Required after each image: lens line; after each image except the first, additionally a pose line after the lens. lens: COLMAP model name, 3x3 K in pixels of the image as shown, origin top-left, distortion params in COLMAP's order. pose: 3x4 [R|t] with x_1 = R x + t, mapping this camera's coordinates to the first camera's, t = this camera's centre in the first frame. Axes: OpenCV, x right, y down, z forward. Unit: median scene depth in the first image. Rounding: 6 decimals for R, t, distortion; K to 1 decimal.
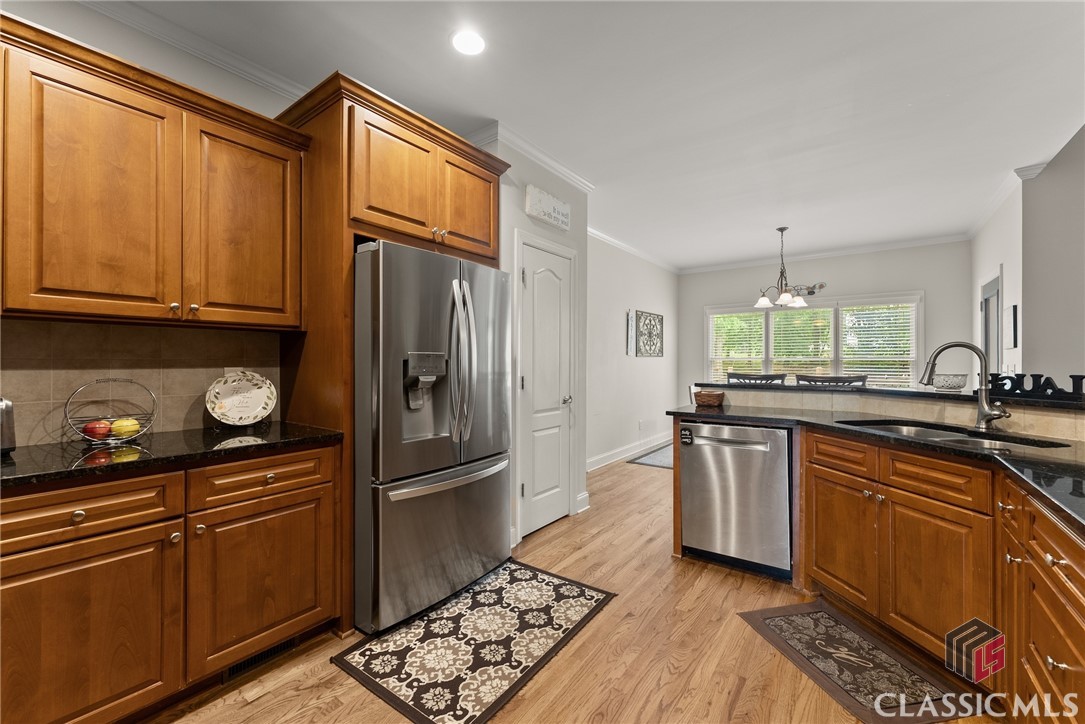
lens RADIAL K [[437.3, 0, 538.4], [0, 437.3, 369.3], [0, 0, 1]] dist [0.000532, -0.000263]
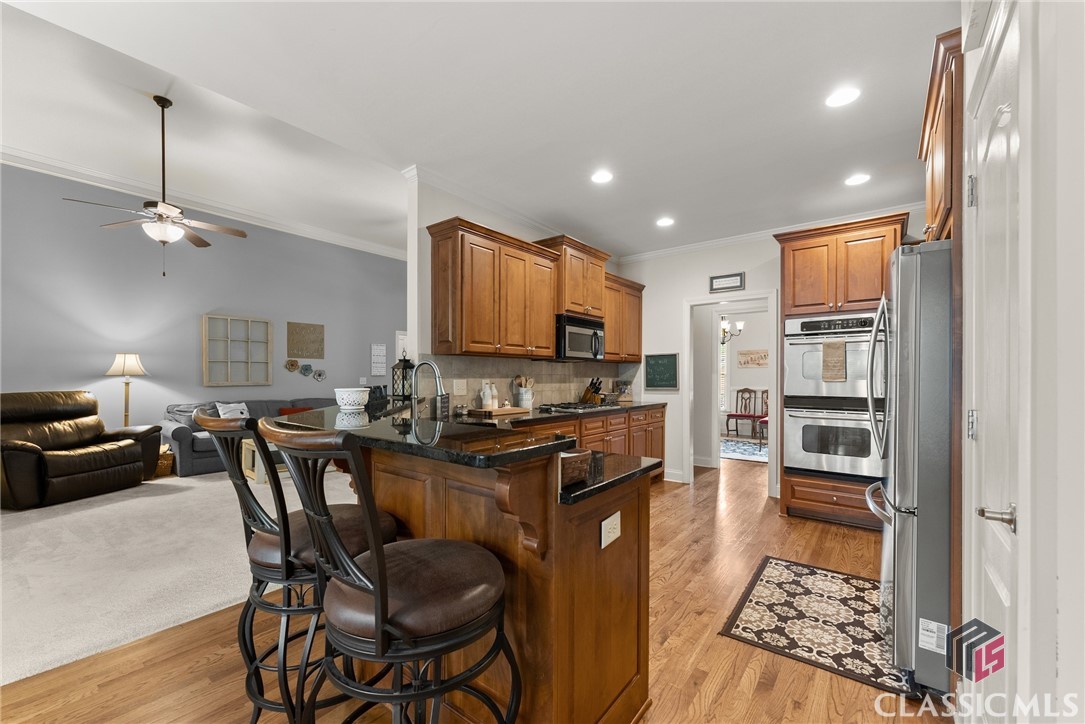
lens RADIAL K [[437.3, 0, 538.4], [0, 437.3, 369.3], [0, 0, 1]] dist [0.000532, -0.000263]
pose [[-0.999653, -0.003037, 0.026184, 0.530172], [-0.003003, 0.999995, 0.001341, -0.033221], [-0.026188, 0.001262, -0.999656, 1.911031]]
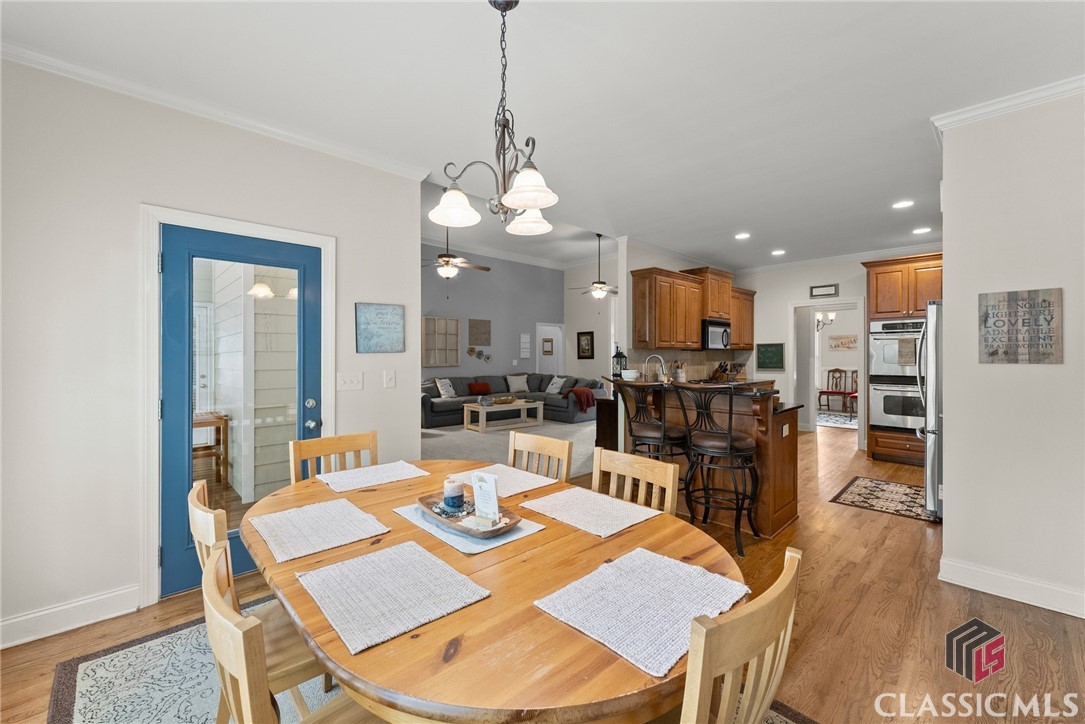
lens RADIAL K [[440.5, 0, 545.0], [0, 440.5, 348.4], [0, 0, 1]] dist [0.000286, -0.000083]
pose [[-0.987230, 0.001433, 0.159292, 0.996128], [0.001780, 0.999996, 0.002037, -0.085564], [-0.159289, 0.002294, -0.987229, 2.861600]]
